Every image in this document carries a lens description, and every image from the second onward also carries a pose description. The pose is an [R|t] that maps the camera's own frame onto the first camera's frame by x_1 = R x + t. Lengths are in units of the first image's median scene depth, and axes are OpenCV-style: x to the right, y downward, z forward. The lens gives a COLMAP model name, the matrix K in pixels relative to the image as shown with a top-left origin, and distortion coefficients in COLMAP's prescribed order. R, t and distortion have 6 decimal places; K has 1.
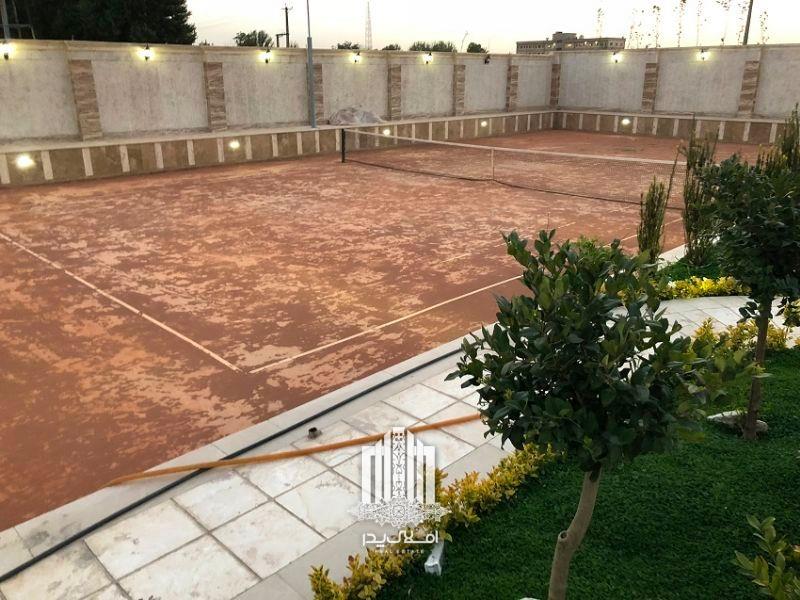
lens RADIAL K [[658.0, 0, 399.2], [0, 658.0, 297.9], [0, 0, 1]] dist [0.028564, -0.019142]
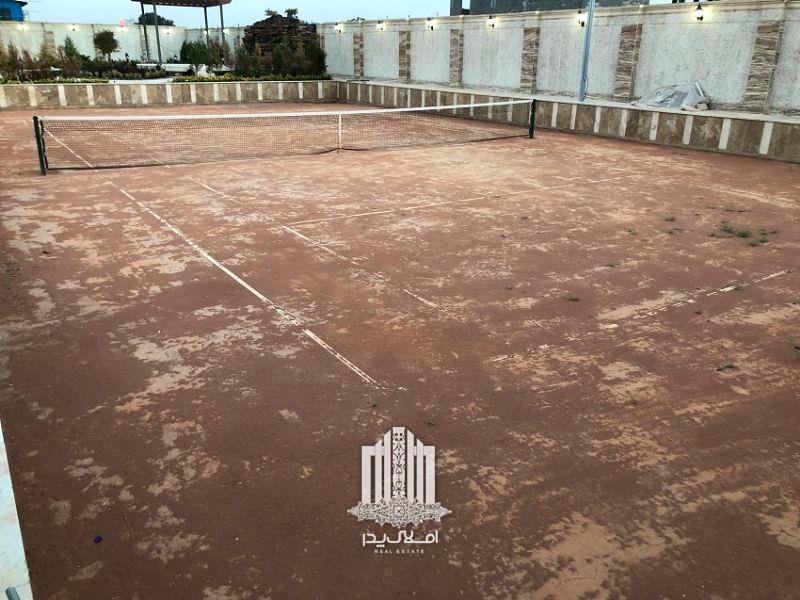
lens RADIAL K [[658.0, 0, 399.6], [0, 658.0, 300.8], [0, 0, 1]] dist [0.028564, -0.019142]
pose [[-0.197800, 0.353591, -0.914248, 0.839403], [-0.323853, 0.856731, 0.401412, -0.316611], [0.925200, 0.375481, -0.054950, 0.961962]]
